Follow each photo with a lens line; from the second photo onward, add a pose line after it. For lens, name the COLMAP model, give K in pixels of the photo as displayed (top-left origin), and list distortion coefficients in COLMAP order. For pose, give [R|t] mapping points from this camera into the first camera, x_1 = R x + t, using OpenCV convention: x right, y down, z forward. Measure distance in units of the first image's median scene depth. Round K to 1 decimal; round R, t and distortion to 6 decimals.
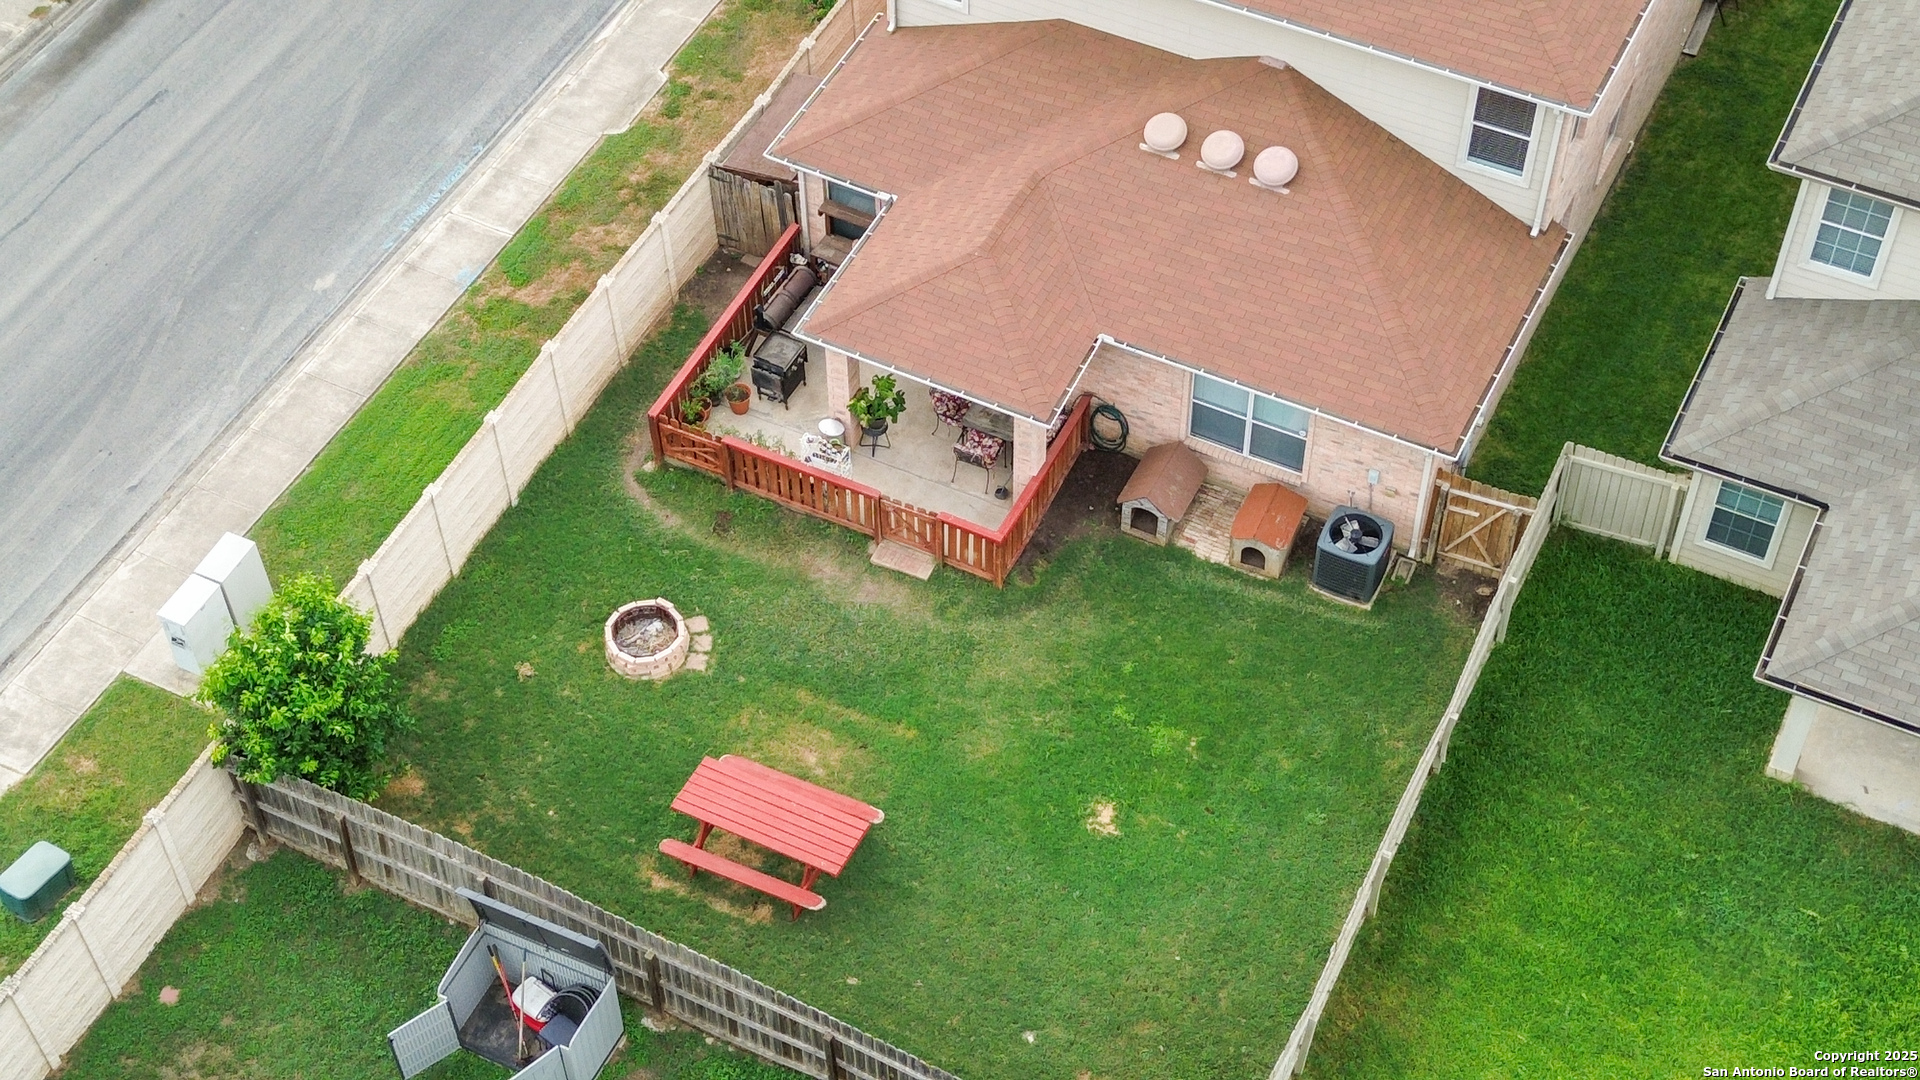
lens RADIAL K [[2688.8, 0, 961.3], [0, 2688.8, 542.4], [0, 0, 1]] dist [0.095285, 0.000000]
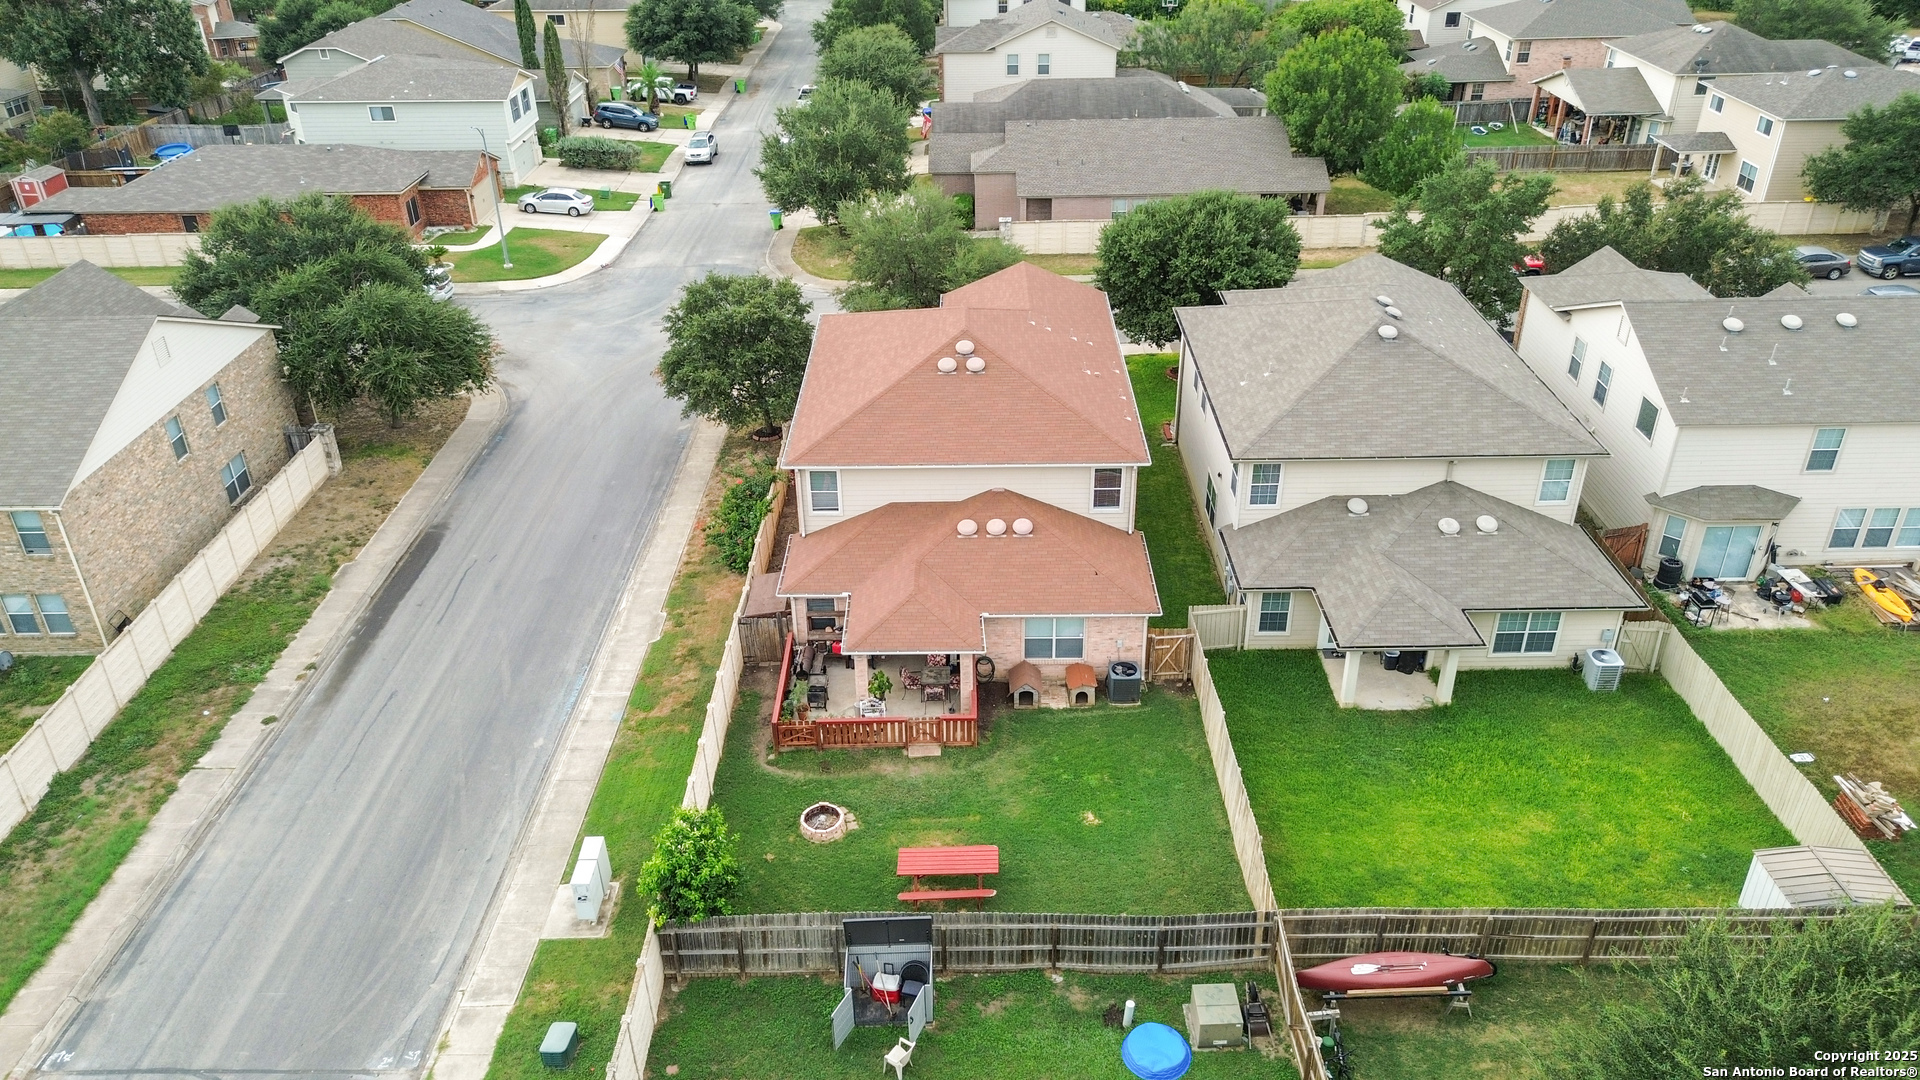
lens RADIAL K [[1357.2, 0, 961.5], [0, 1357.2, 533.4], [0, 0, 1]] dist [0.065040, -0.068187]
pose [[0.893992, -0.223258, 0.388502, -0.350464], [0.345103, 0.896081, -0.279182, 0.151647], [-0.285799, 0.383660, 0.878136, 0.063983]]
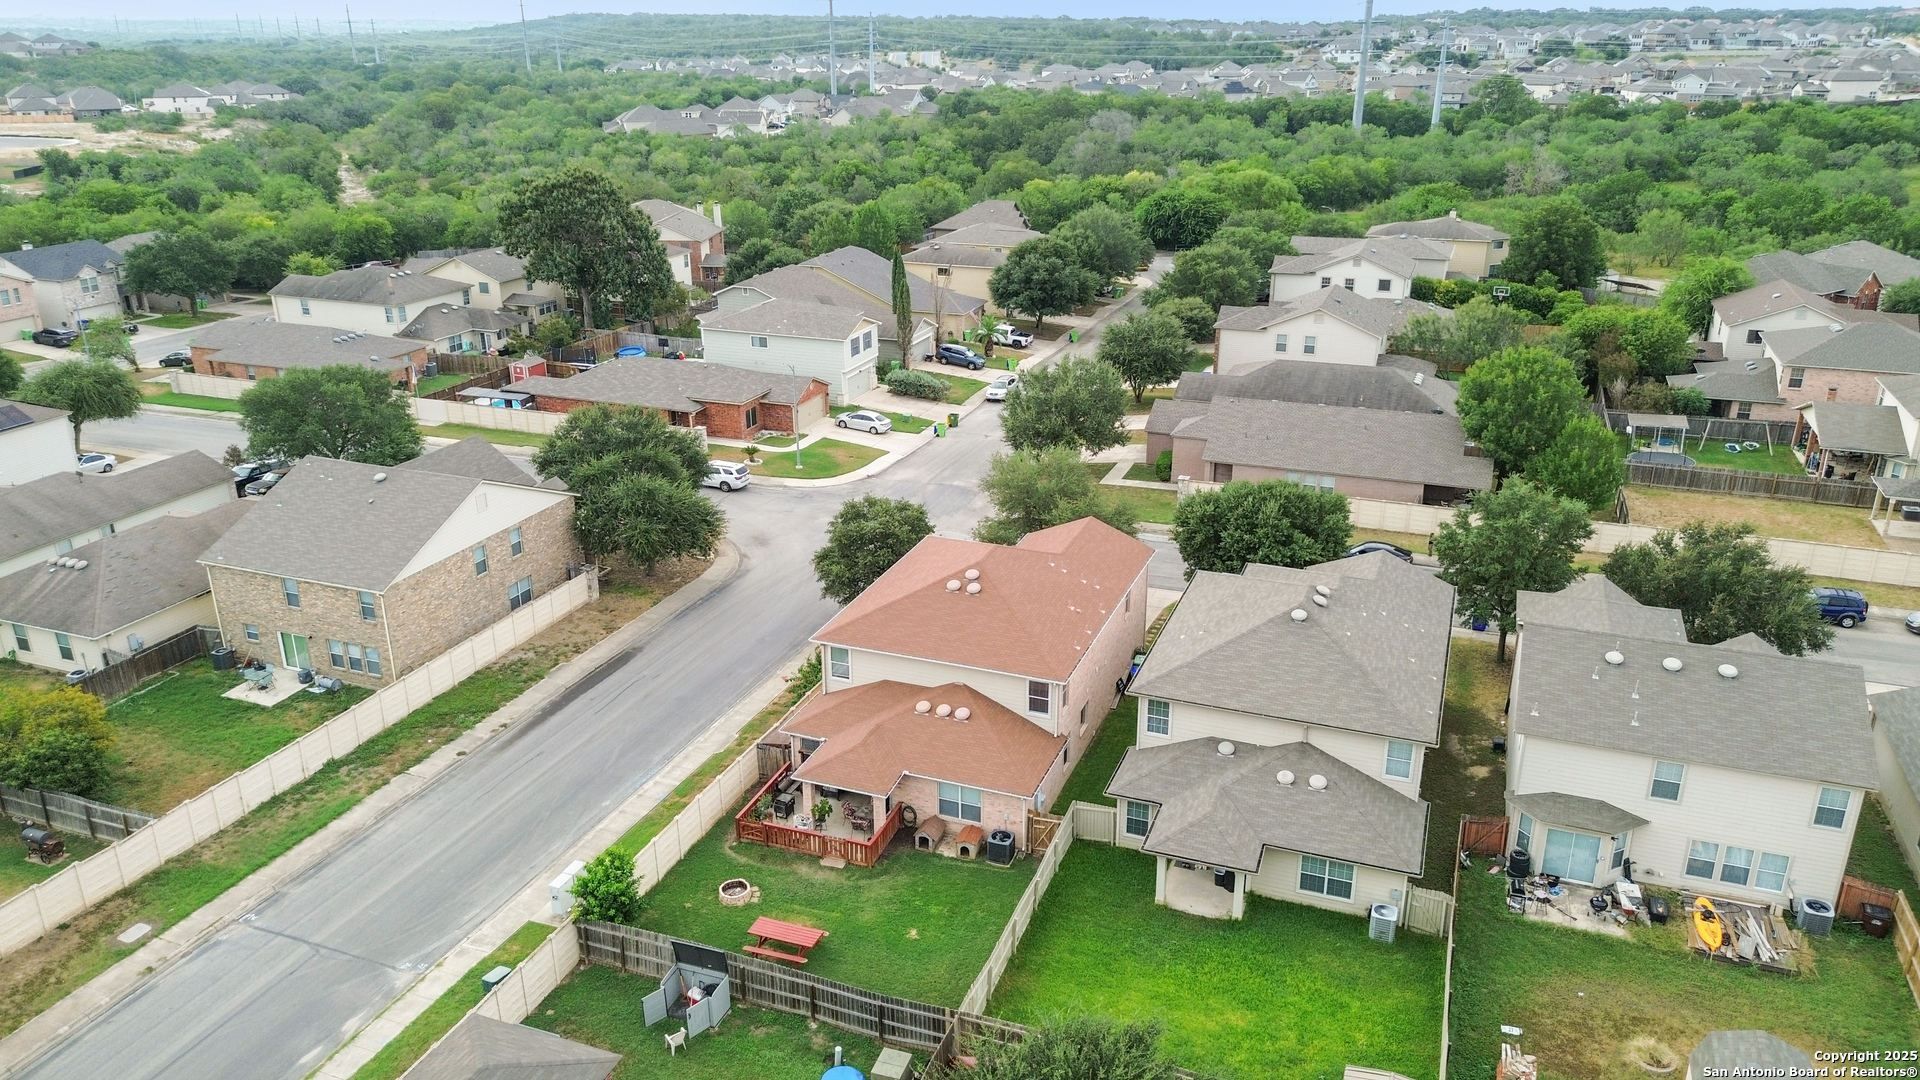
lens RADIAL K [[1357.2, 0, 963.0], [0, 1357.2, 532.6], [0, 0, 1]] dist [0.065040, -0.068187]
pose [[0.994972, -0.029911, 0.095580, -0.013249], [0.072606, 0.872773, -0.482696, 0.383198], [-0.068982, 0.487209, 0.870557, -0.335432]]
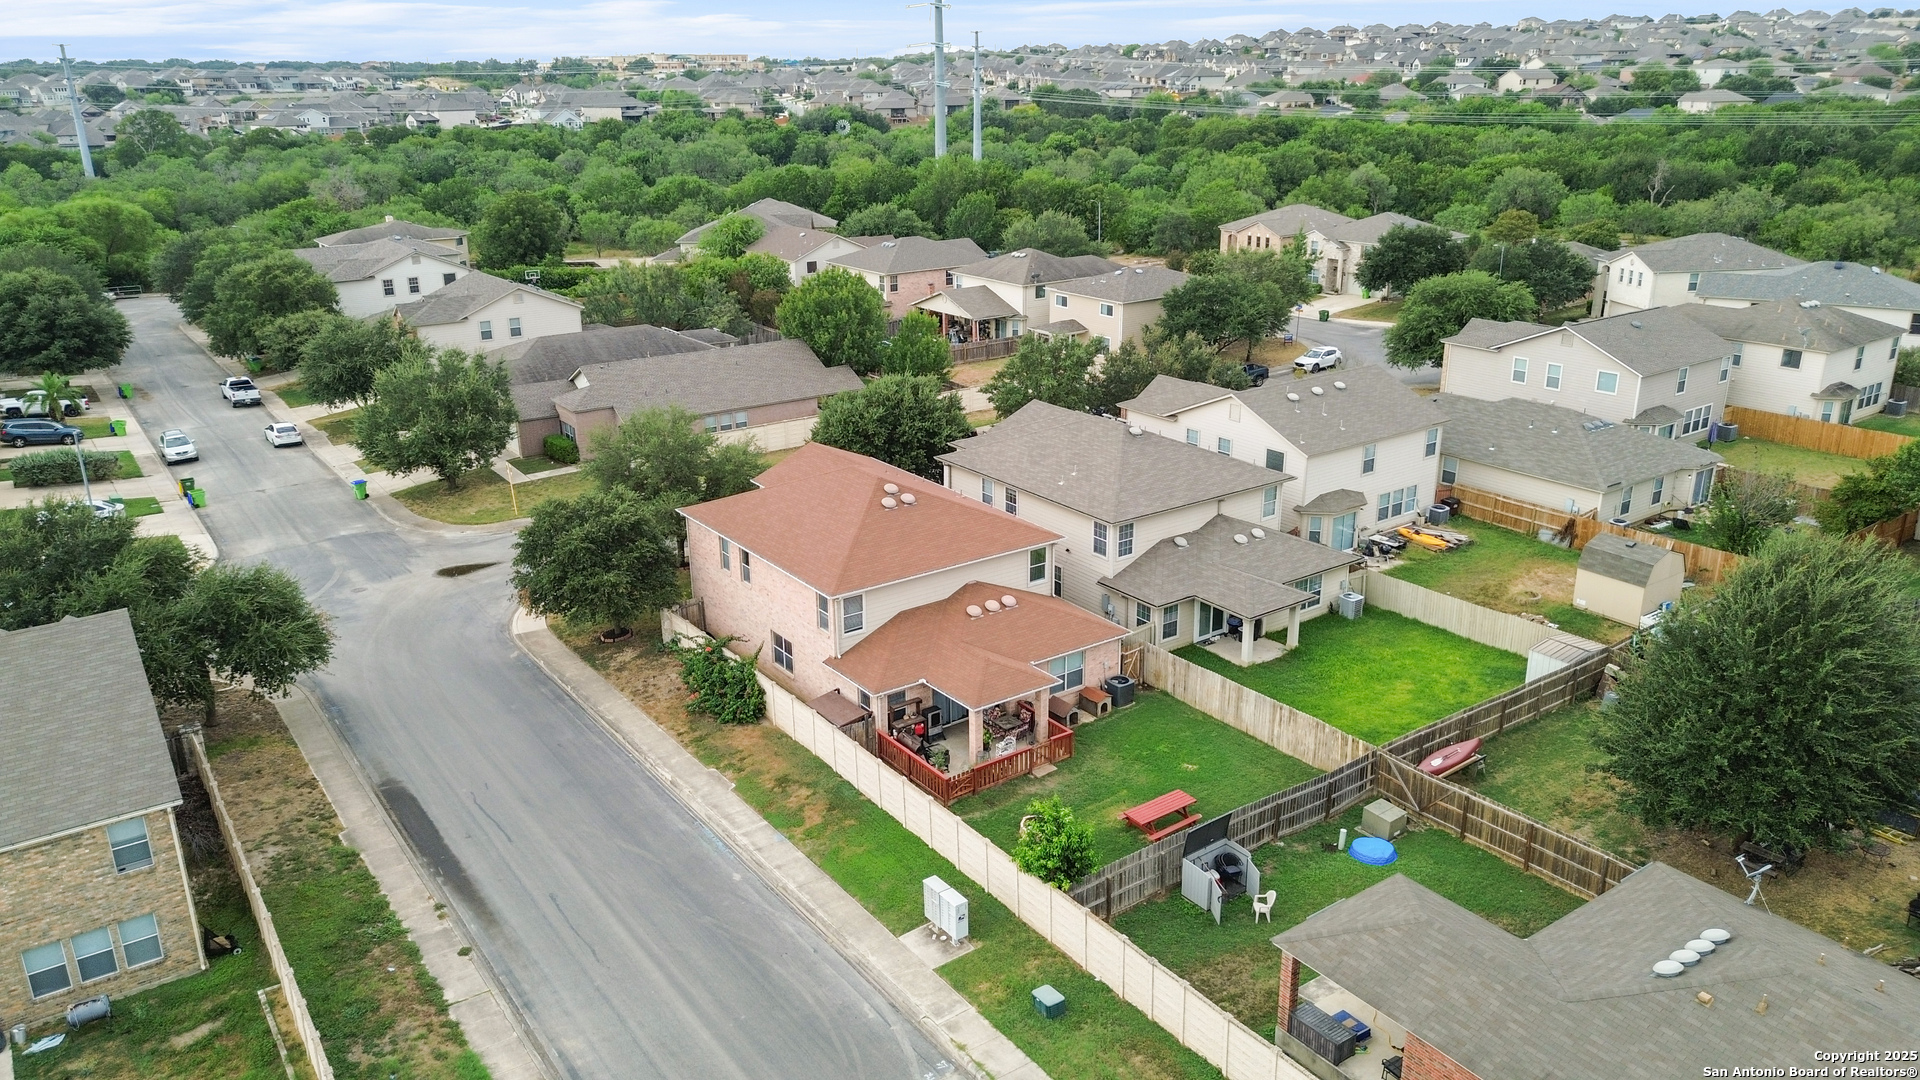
lens RADIAL K [[1357.2, 0, 964.0], [0, 1357.2, 535.8], [0, 0, 1]] dist [0.065040, -0.068187]
pose [[0.462650, -0.283344, 0.840042, -1.062499], [0.679193, 0.722275, -0.130441, -0.037296], [-0.569782, 0.630900, 0.526606, 0.247424]]
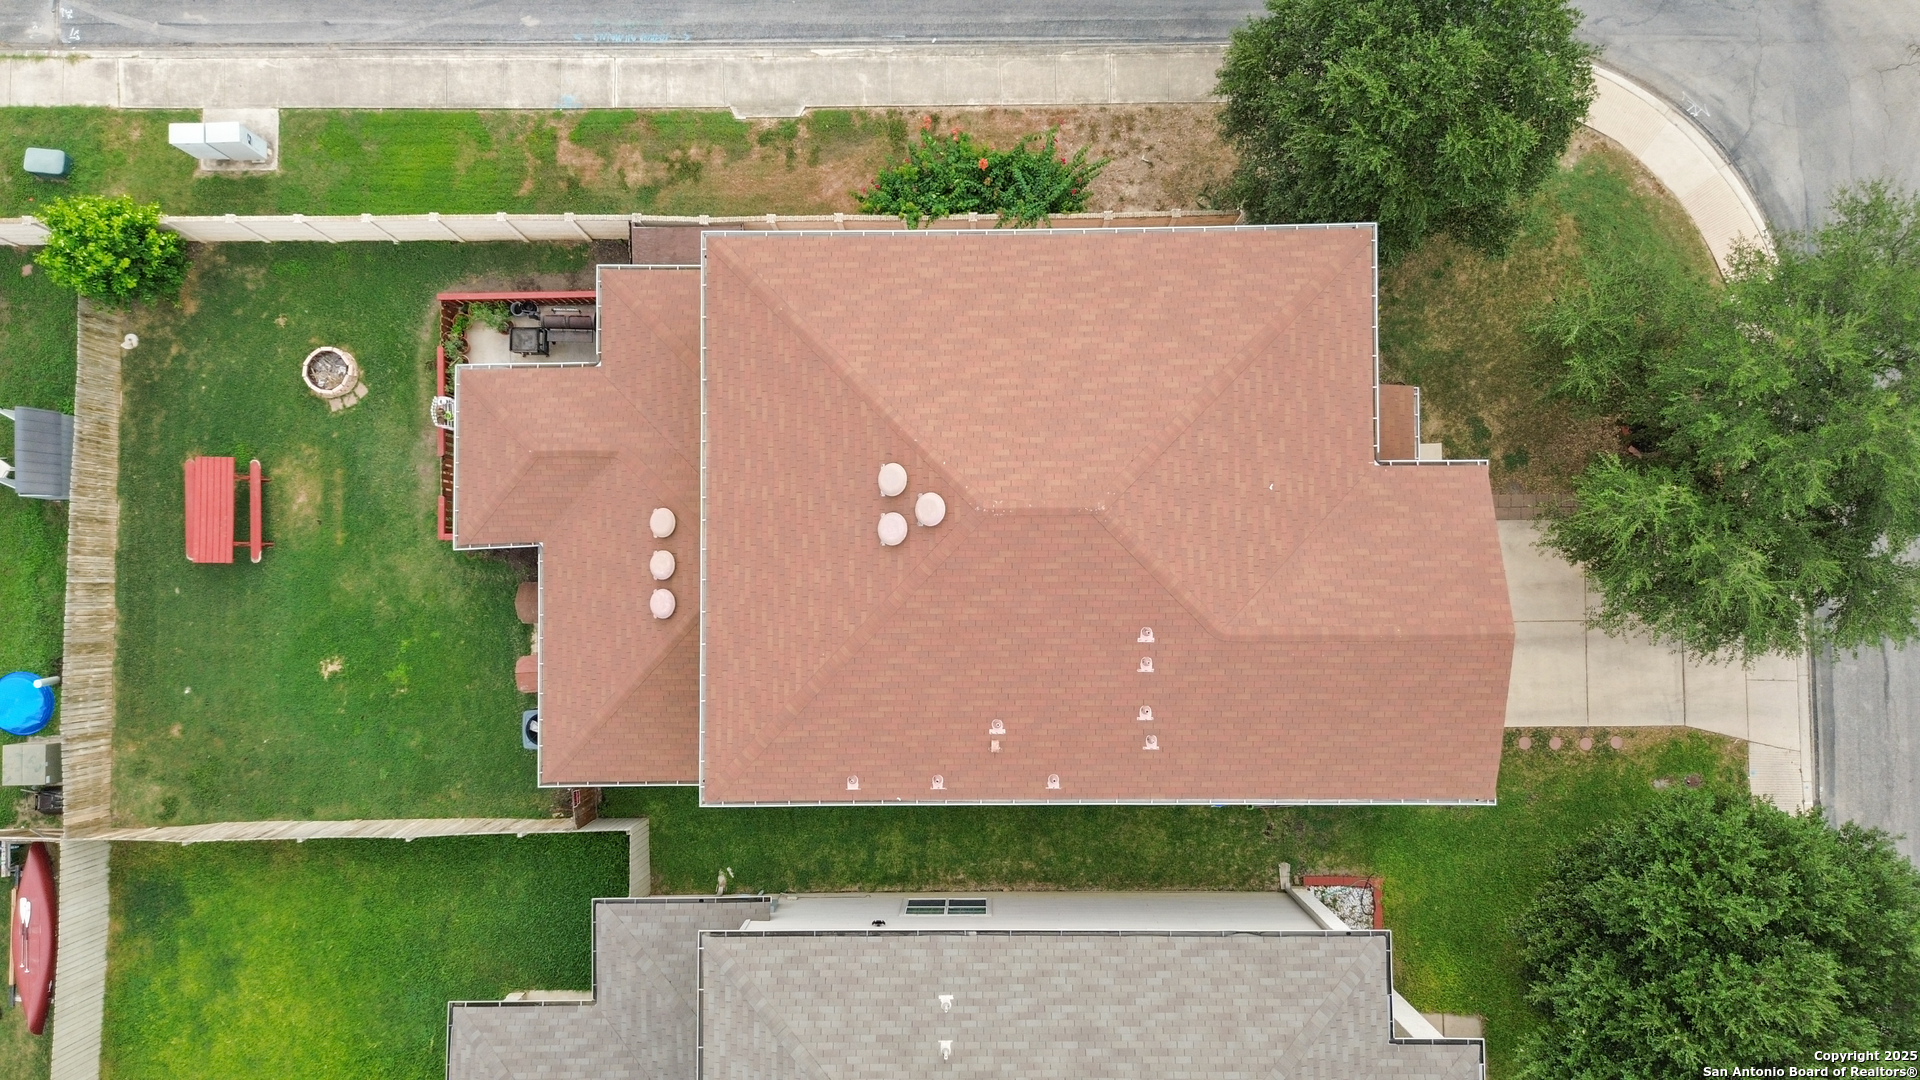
lens RADIAL K [[1357.2, 0, 954.2], [0, 1357.2, 532.1], [0, 0, 1]] dist [0.065040, -0.068187]
pose [[0.455946, 0.889193, -0.038069, 0.183463], [-0.674545, 0.373153, 0.636981, -0.735963], [0.580604, -0.264750, 0.769939, 0.531189]]
